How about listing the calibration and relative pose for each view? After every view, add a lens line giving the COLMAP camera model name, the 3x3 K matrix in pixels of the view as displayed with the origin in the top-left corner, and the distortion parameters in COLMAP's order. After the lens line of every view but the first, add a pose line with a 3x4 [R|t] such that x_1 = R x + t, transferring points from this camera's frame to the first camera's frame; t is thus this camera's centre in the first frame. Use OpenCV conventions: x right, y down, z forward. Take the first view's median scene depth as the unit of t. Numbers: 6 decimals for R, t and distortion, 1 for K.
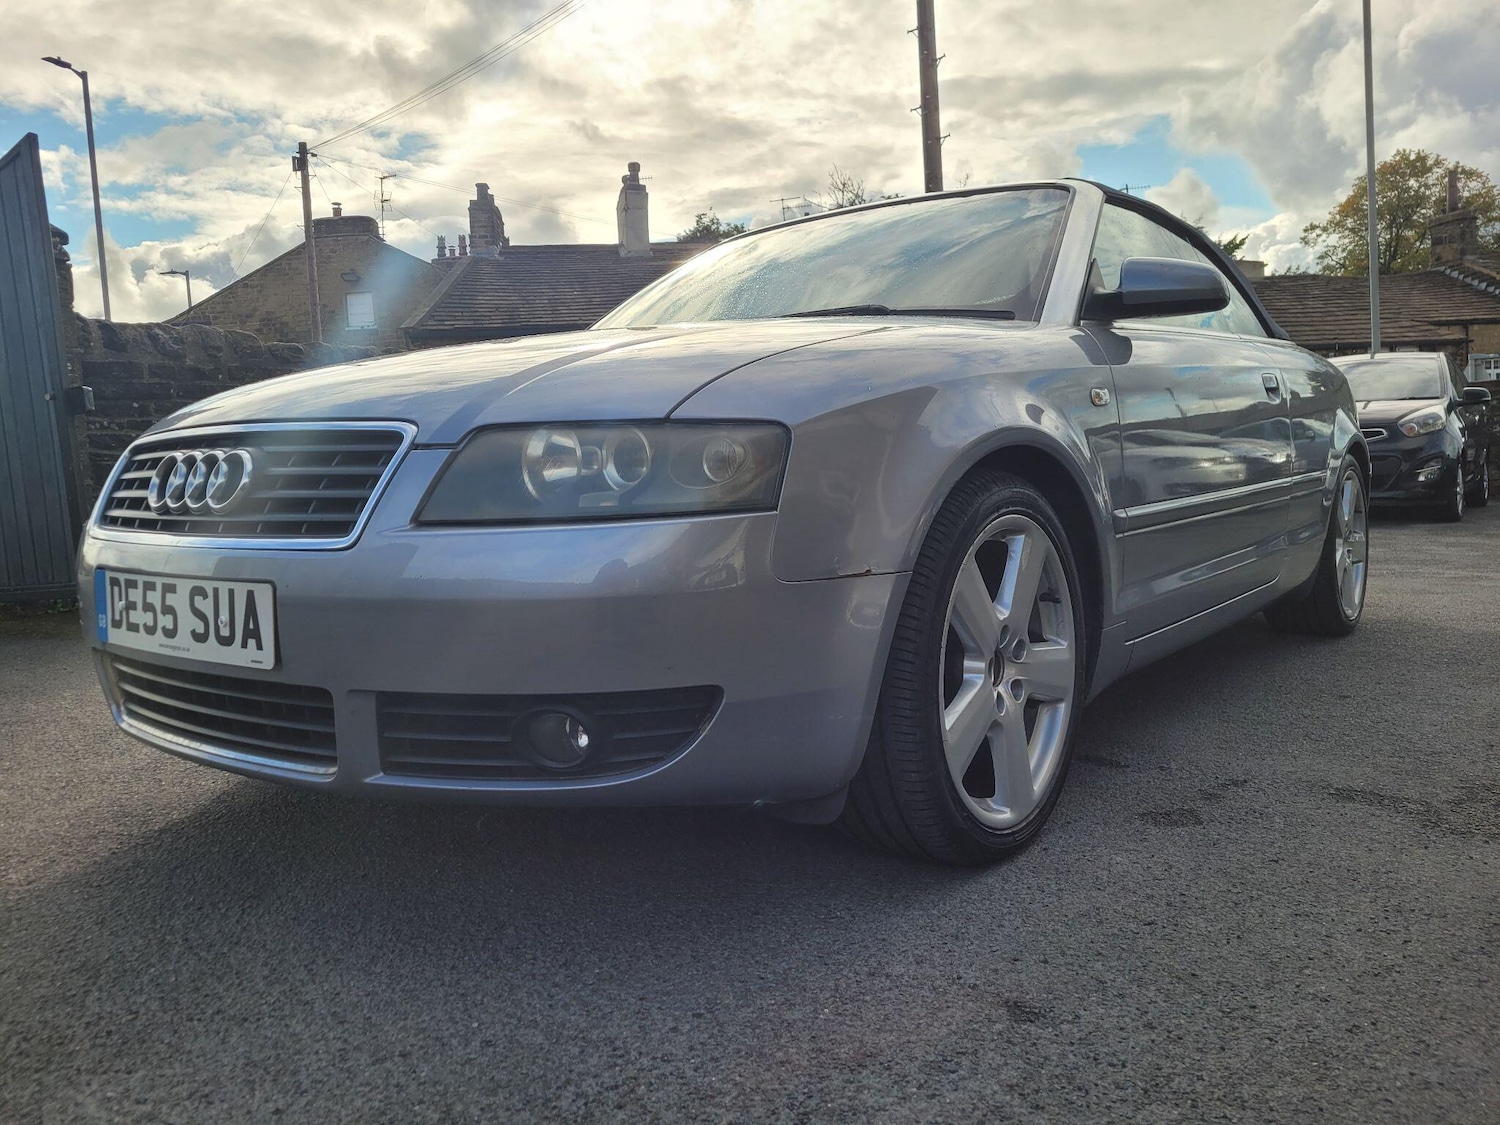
lens RADIAL K [[1142.8, 0, 756.3], [0, 1142.8, 569.9], [0, 0, 1]] dist [0.059622, -0.048098]
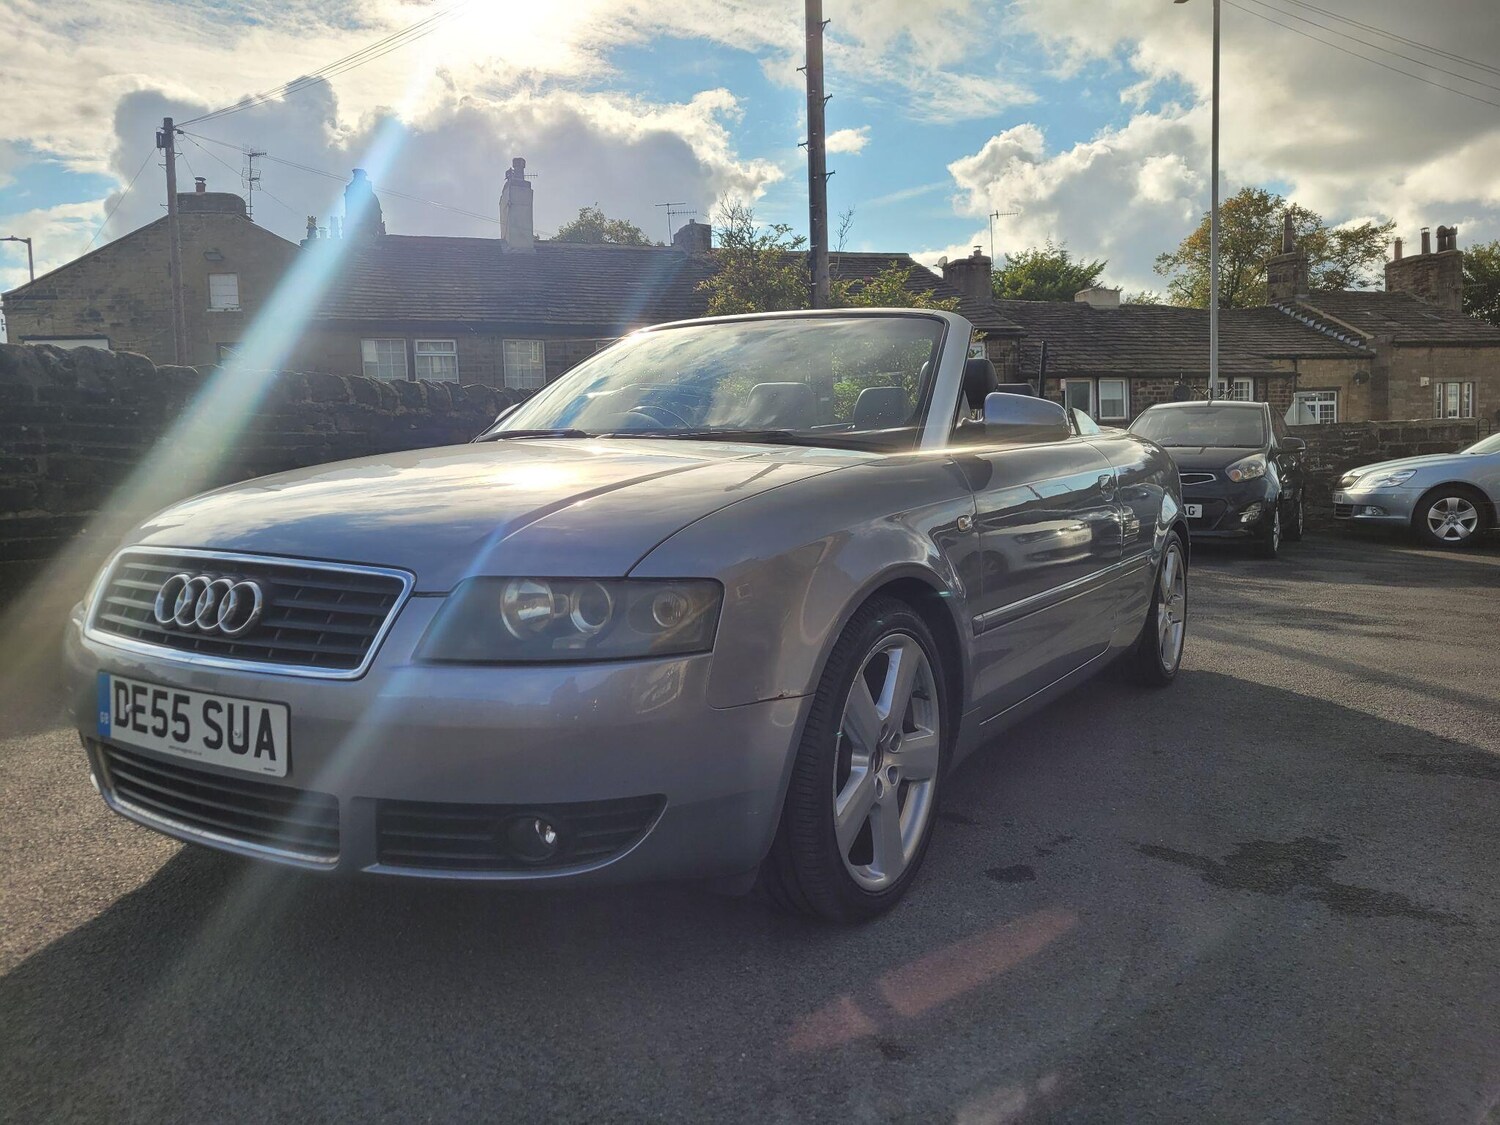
lens RADIAL K [[1147.9, 0, 776.0], [0, 1147.9, 561.3], [0, 0, 1]] dist [0.068470, -0.052929]
pose [[0.991188, 0.028561, 0.129346, -0.067161], [-0.028656, 0.999589, -0.001126, -0.128922], [-0.129325, -0.002591, 0.991599, -0.219539]]
